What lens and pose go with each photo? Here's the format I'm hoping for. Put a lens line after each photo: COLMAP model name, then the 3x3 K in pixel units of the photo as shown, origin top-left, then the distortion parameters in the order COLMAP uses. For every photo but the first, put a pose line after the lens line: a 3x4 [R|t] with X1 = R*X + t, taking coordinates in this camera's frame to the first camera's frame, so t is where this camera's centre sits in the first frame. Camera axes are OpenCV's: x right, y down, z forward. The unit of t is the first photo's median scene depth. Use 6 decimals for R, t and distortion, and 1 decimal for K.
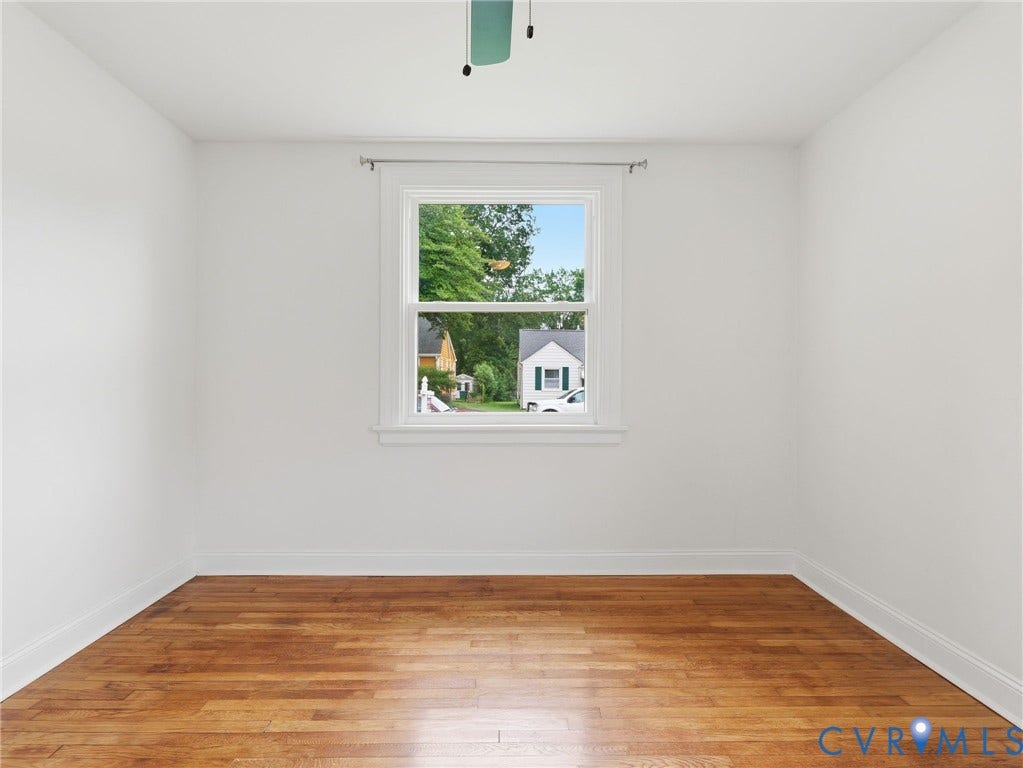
lens RADIAL K [[536.7, 0, 511.5], [0, 536.7, 384.0], [0, 0, 1]] dist [0.010020, -0.001147]
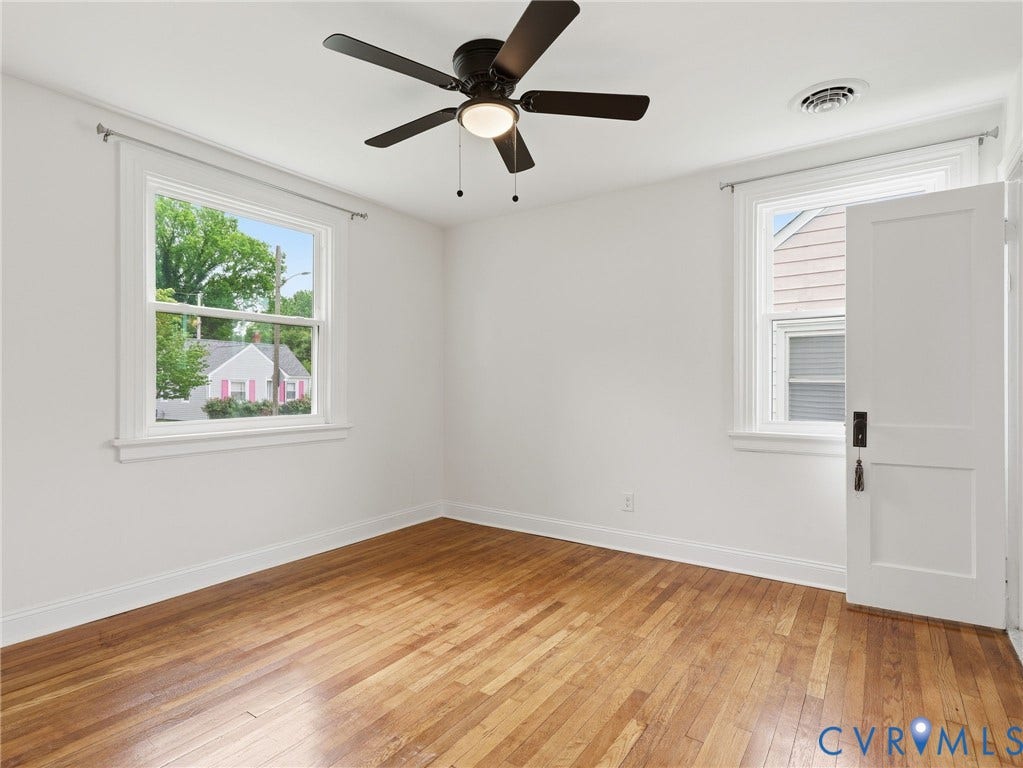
lens RADIAL K [[536.7, 0, 511.5], [0, 536.7, 384.0], [0, 0, 1]] dist [0.010020, -0.001147]
pose [[0.584079, -0.001158, 0.811696, -0.659495], [0.011607, 0.999909, -0.006926, 0.001296], [-0.811614, 0.013467, 0.584039, -0.024784]]
